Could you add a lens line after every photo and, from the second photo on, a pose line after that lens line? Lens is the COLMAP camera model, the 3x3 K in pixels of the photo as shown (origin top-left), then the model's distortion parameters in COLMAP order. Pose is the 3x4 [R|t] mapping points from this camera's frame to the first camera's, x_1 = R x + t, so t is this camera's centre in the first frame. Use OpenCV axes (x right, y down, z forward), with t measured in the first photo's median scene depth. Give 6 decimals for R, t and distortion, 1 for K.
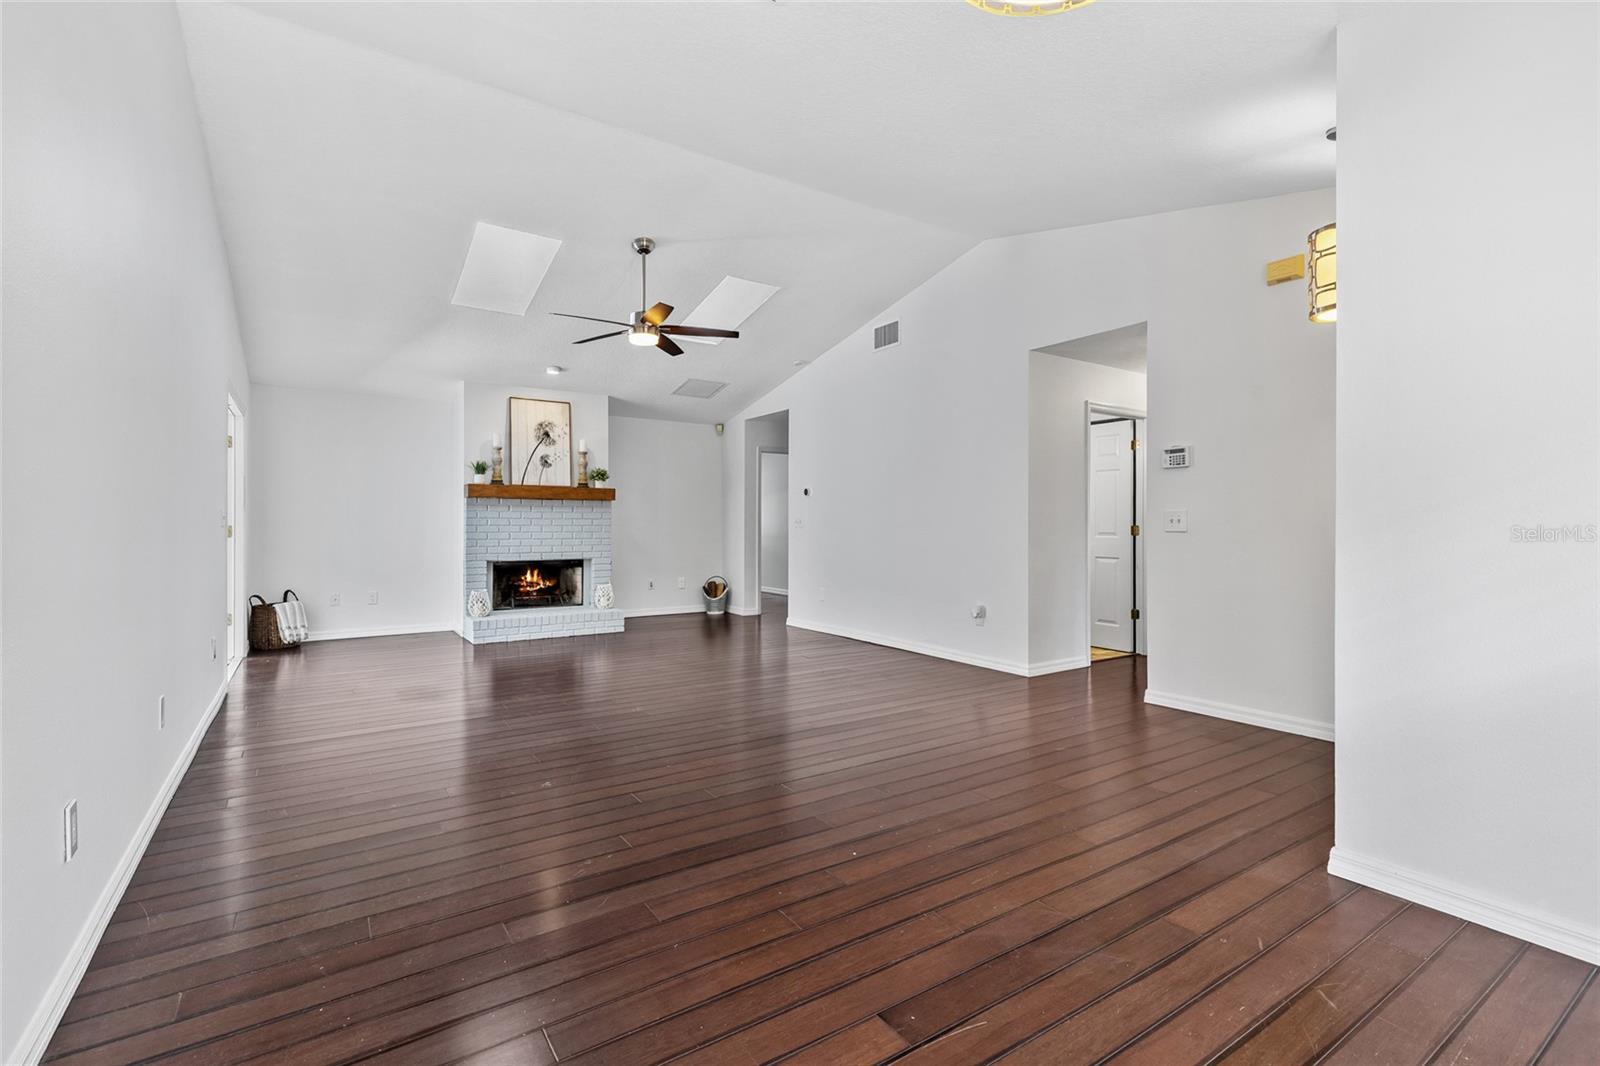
lens RADIAL K [[723.8, 0, 799.8], [0, 723.8, 524.5], [0, 0, 1]] dist [0.003448, -0.001214]
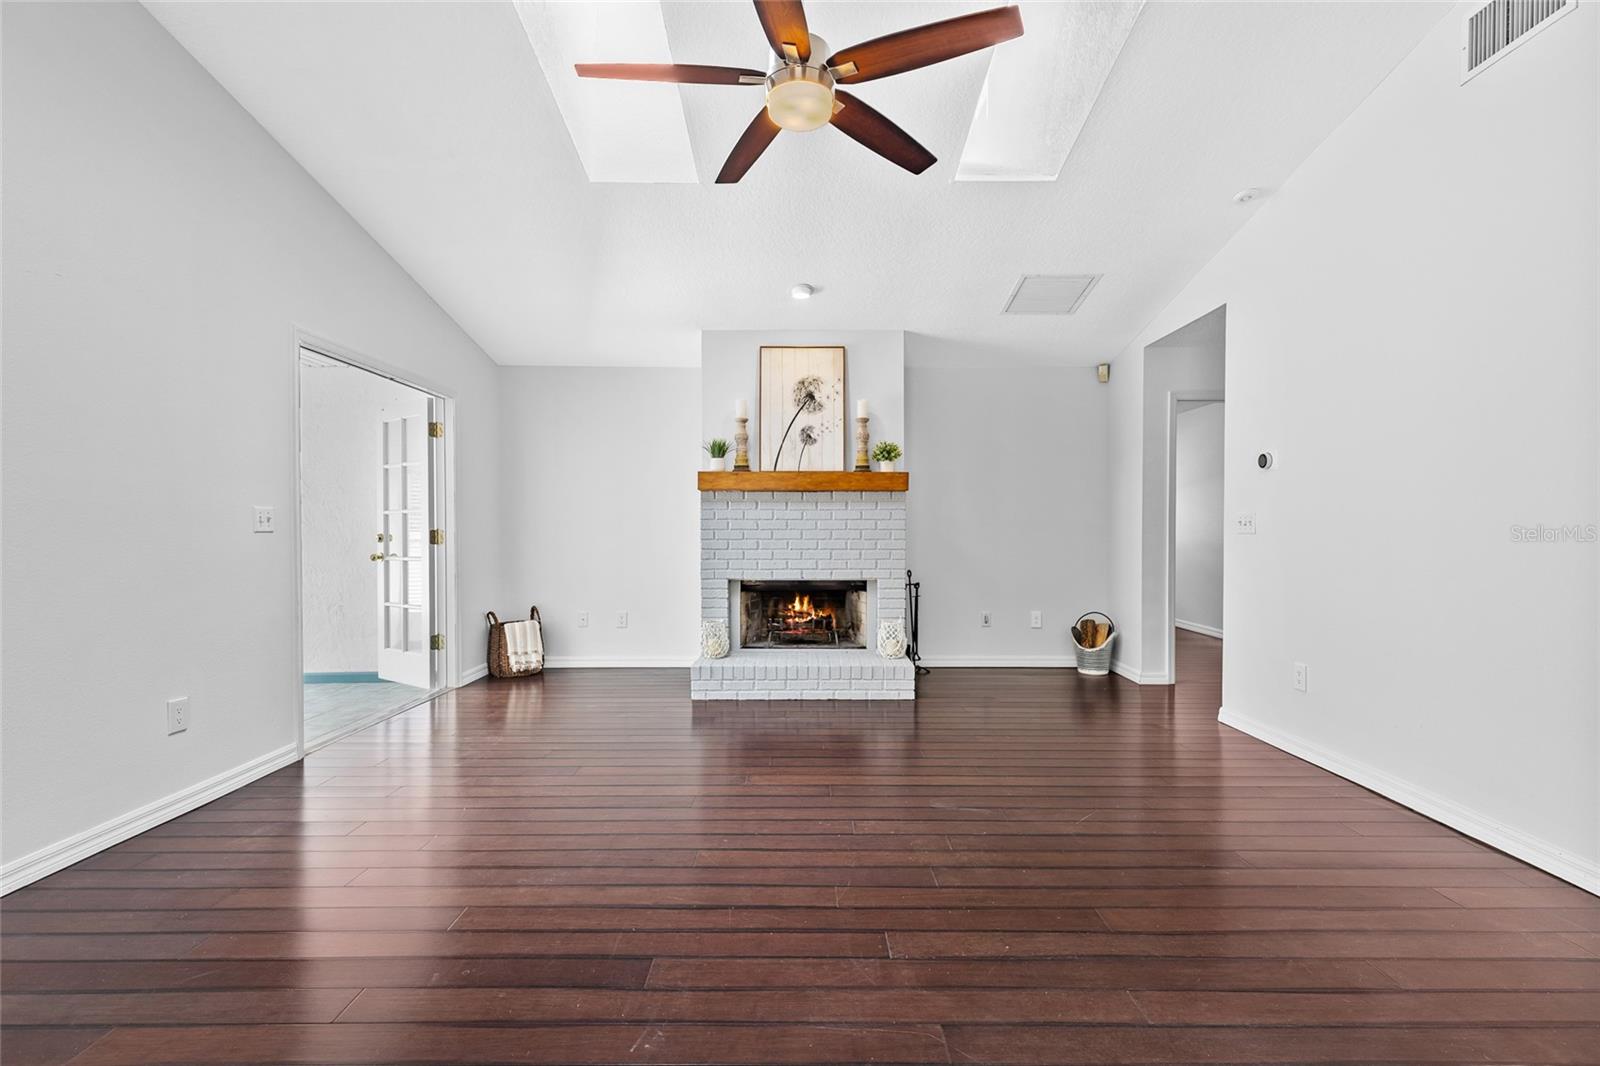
lens RADIAL K [[723.8, 0, 797.0], [0, 723.8, 530.3], [0, 0, 1]] dist [0.003448, -0.001214]
pose [[0.832343, 0.000817, -0.554260, 0.017868], [0.001627, 0.999991, 0.003917, -0.000737], [0.554258, -0.004162, 0.832334, 0.420978]]
